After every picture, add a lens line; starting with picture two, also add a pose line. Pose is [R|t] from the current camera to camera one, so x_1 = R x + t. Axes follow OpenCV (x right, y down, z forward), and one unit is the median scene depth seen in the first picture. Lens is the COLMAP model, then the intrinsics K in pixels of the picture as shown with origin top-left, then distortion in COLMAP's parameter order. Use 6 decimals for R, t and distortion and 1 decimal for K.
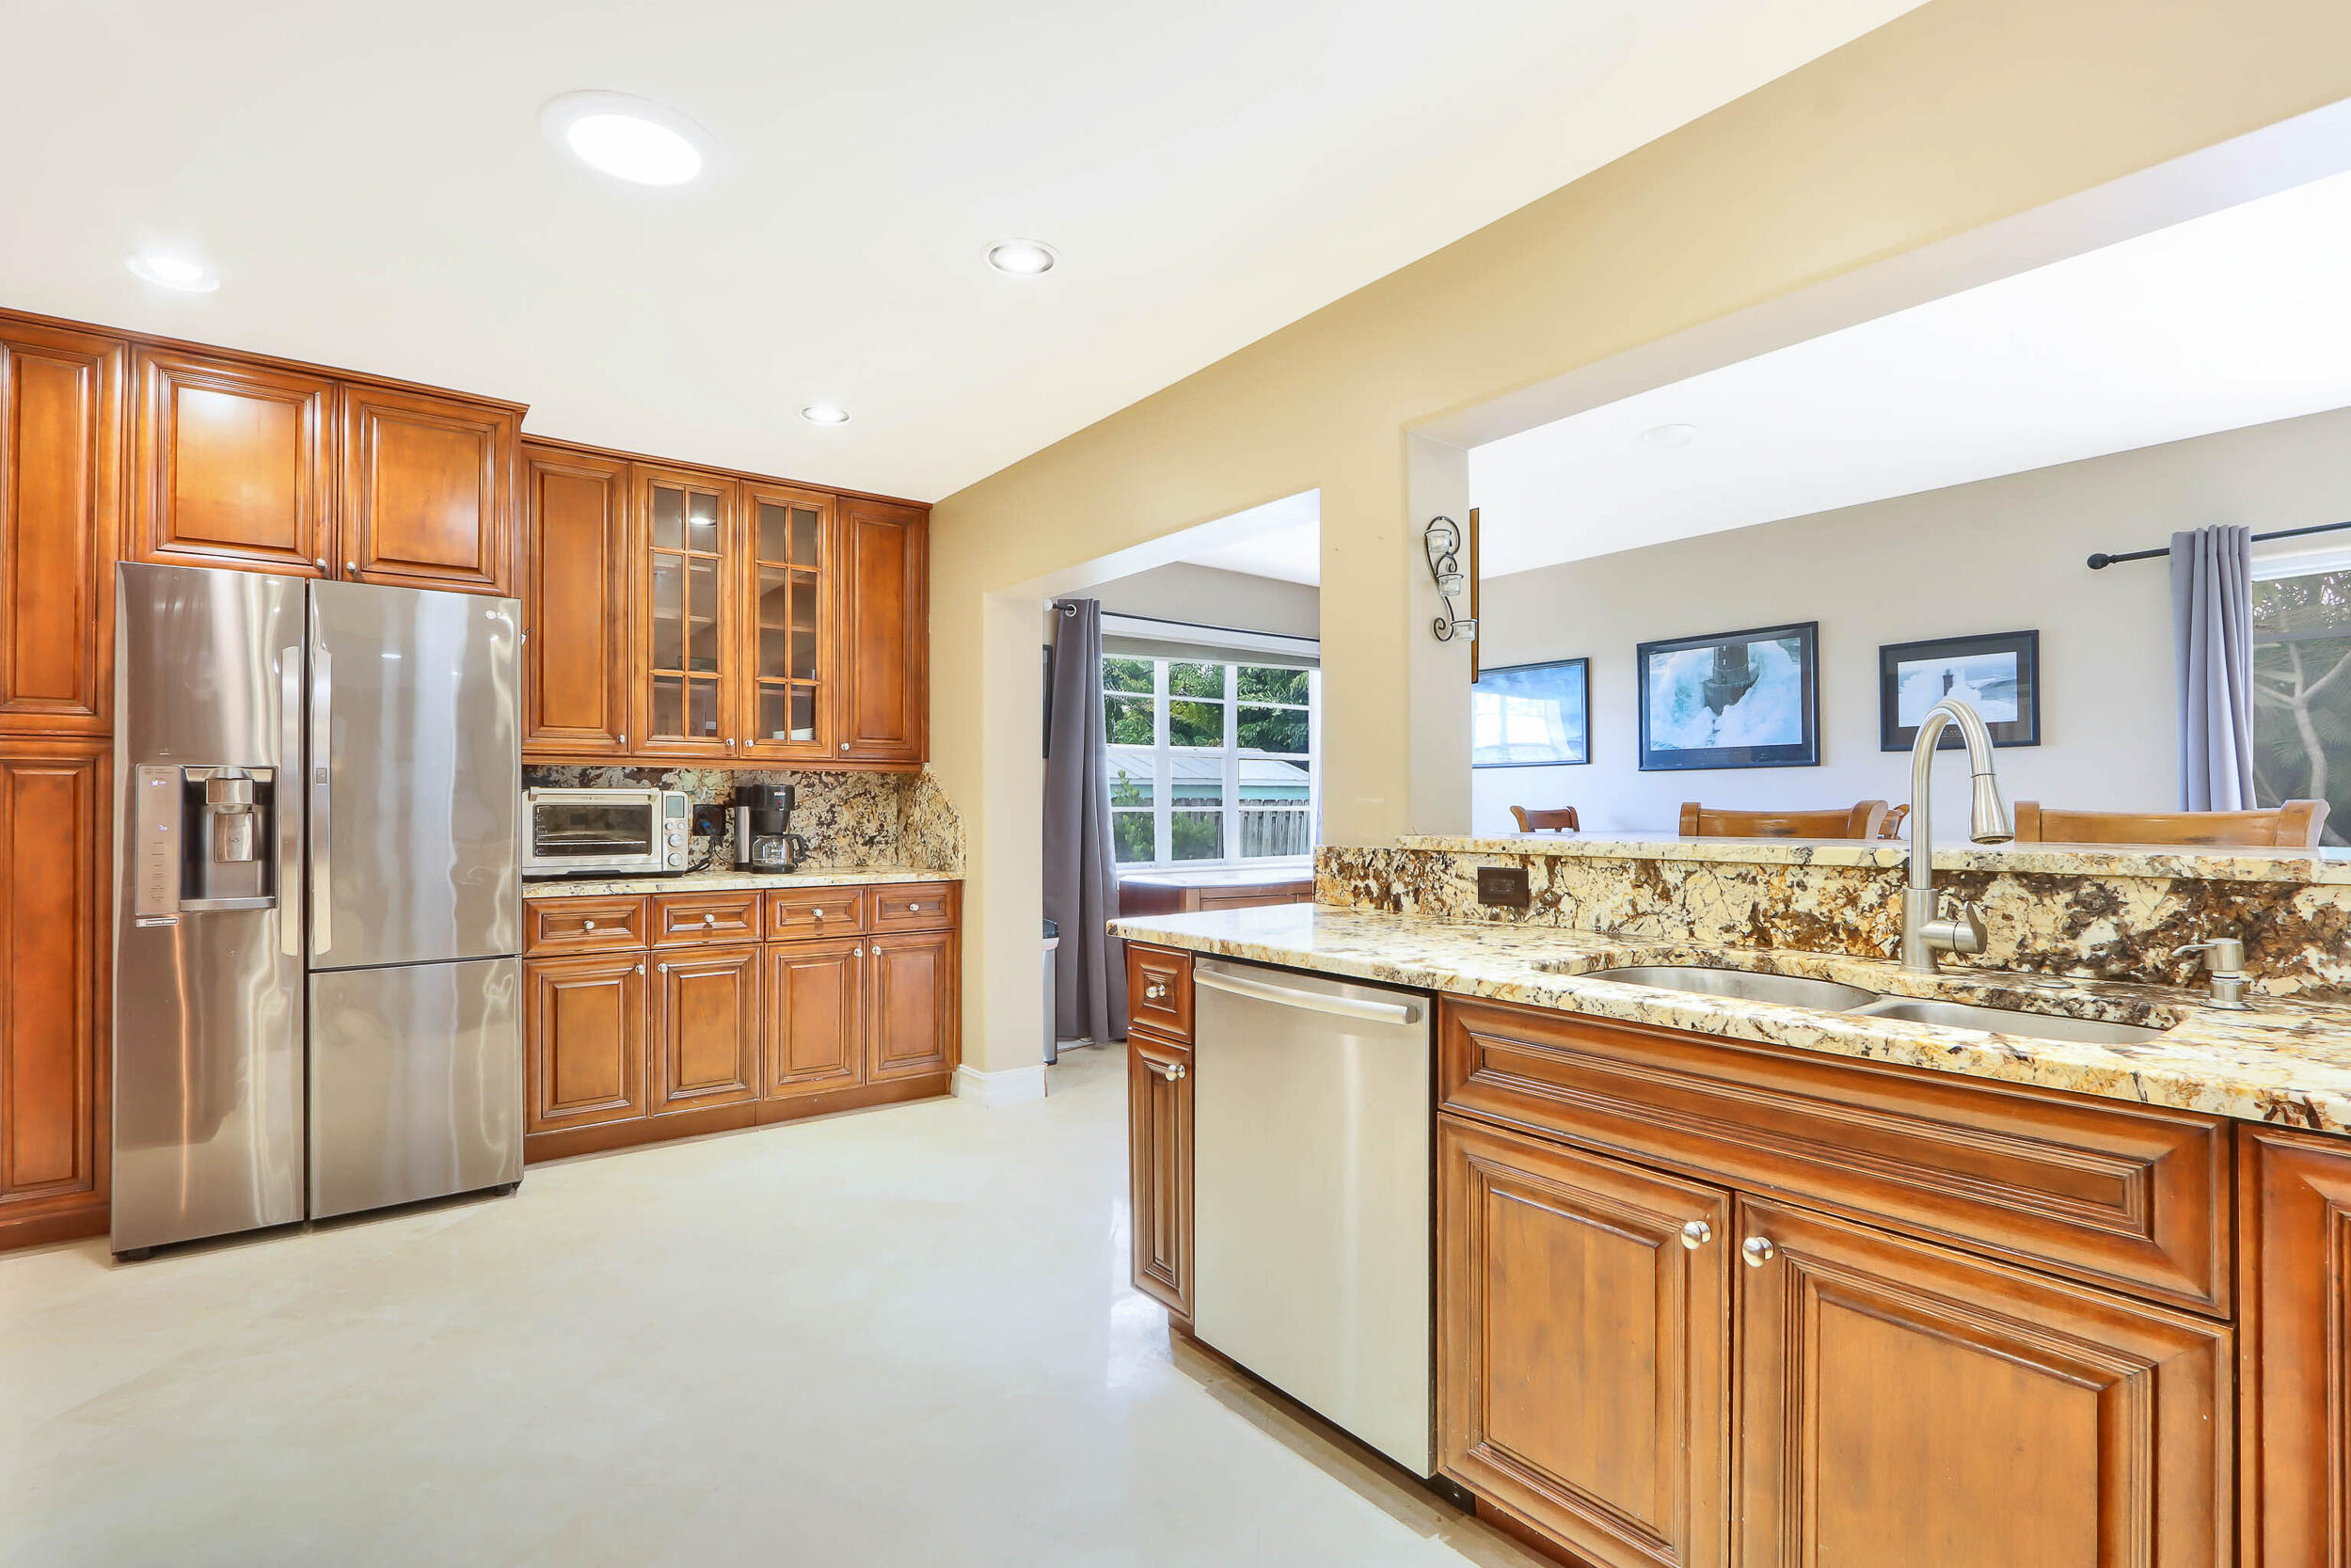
lens RADIAL K [[1116.5, 0, 1175.5], [0, 1116.5, 784.0], [0, 0, 1]] dist [-0.018756, 0.001683]
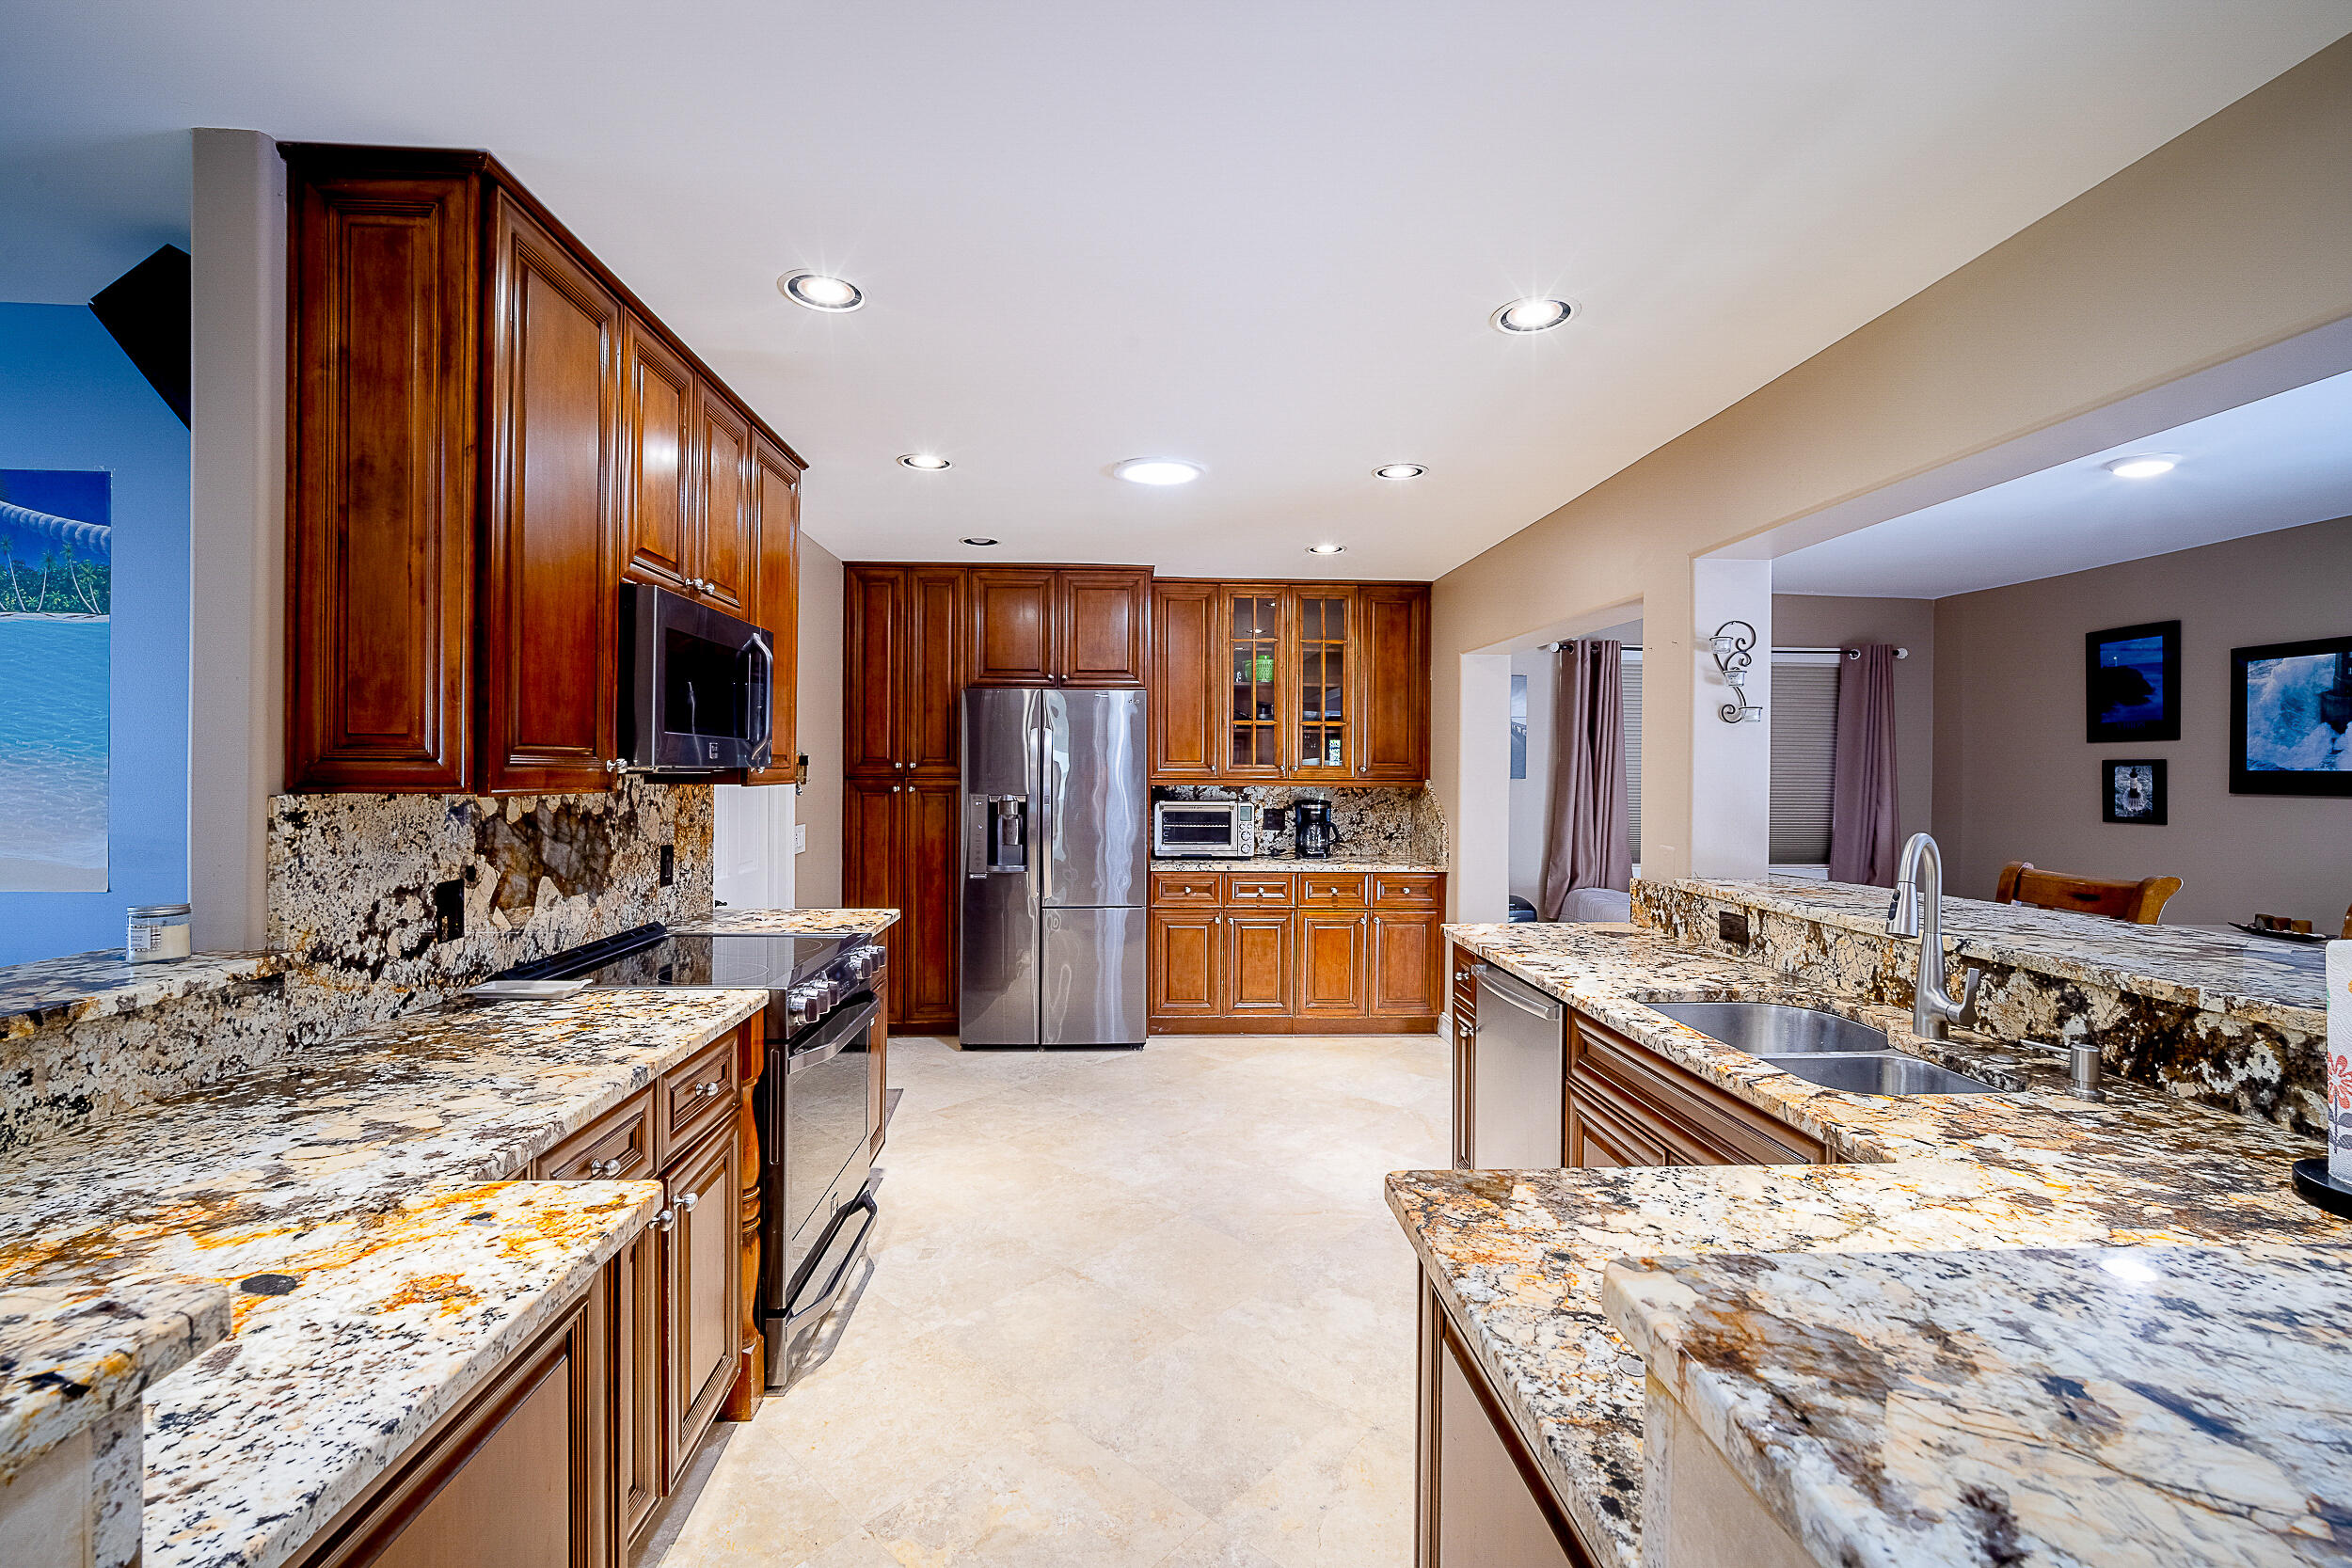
lens RADIAL K [[1038.4, 0, 1173.9], [0, 1038.4, 766.2], [0, 0, 1]] dist [-0.010824, -0.000122]
pose [[0.824300, 0.010720, -0.566052, 0.397196], [0.001266, 0.999783, 0.020778, -0.109010], [0.566152, -0.017844, 0.824108, -0.309196]]
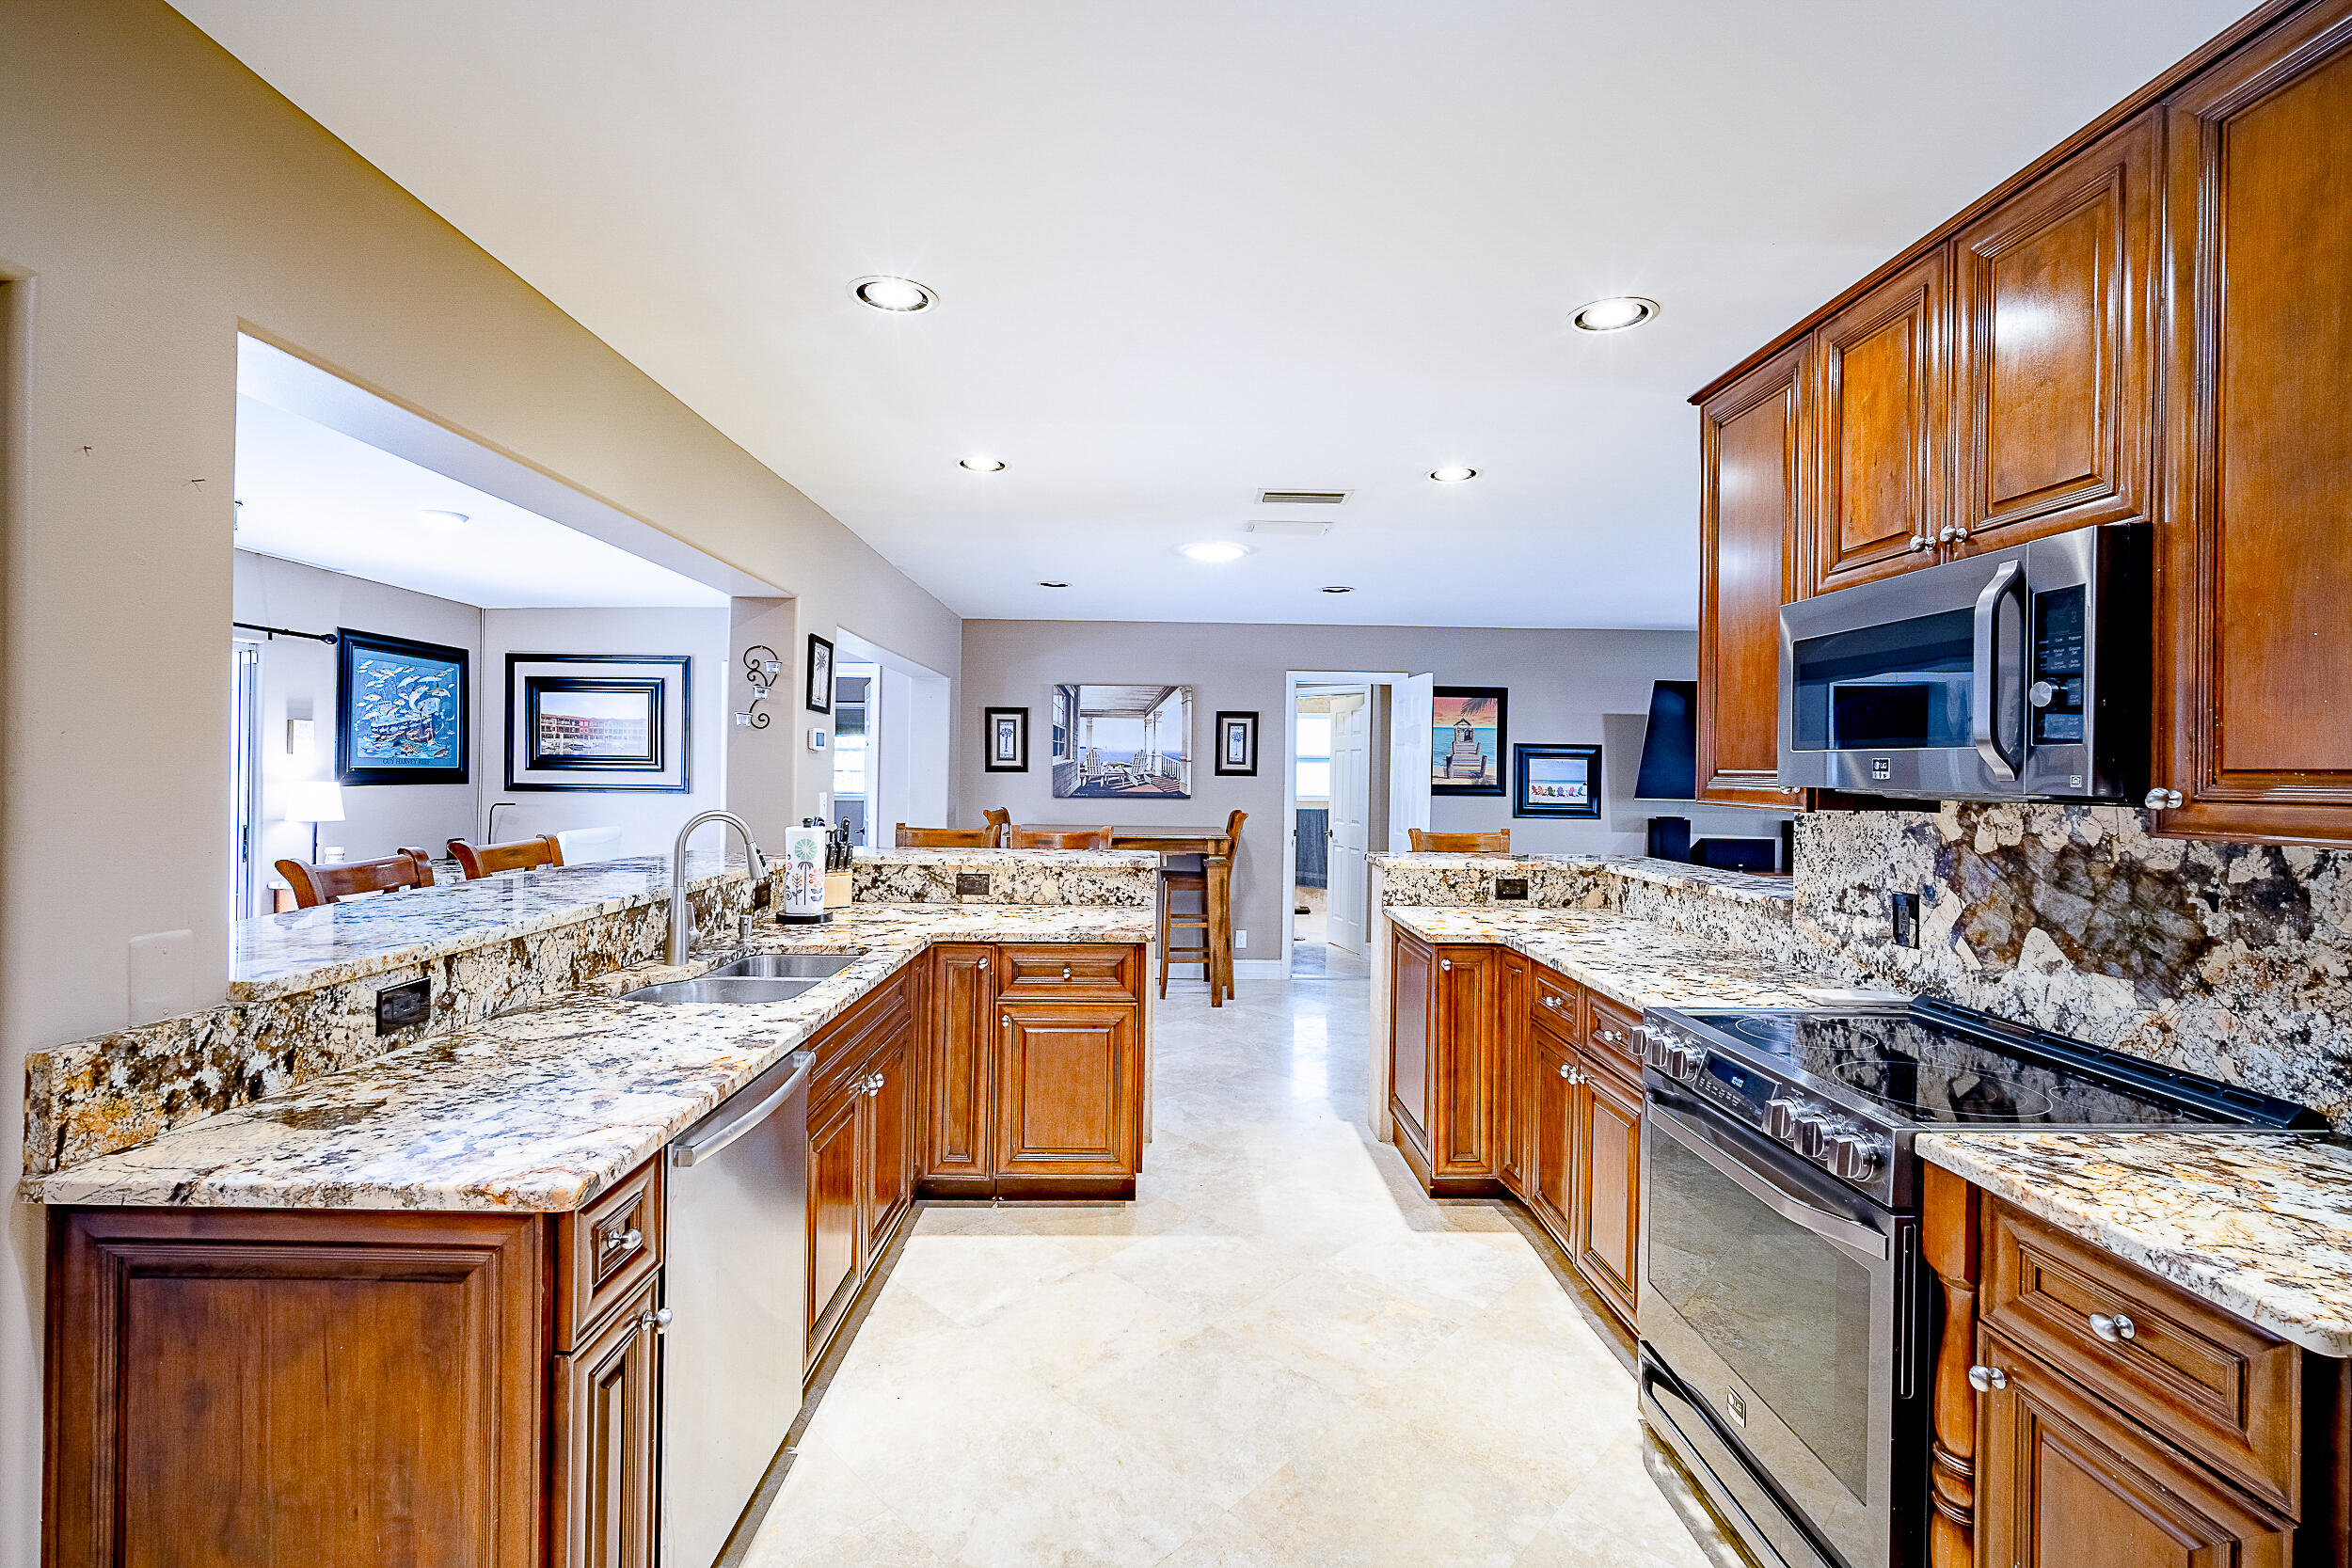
lens RADIAL K [[1007.5, 0, 1147.3], [0, 1007.5, 776.8], [0, 0, 1]] dist [-0.000922, -0.000561]
pose [[-0.790782, -0.009754, 0.612021, -0.552448], [-0.024466, 0.999578, -0.015681, -0.073472], [-0.611609, -0.027374, -0.790686, 1.151982]]
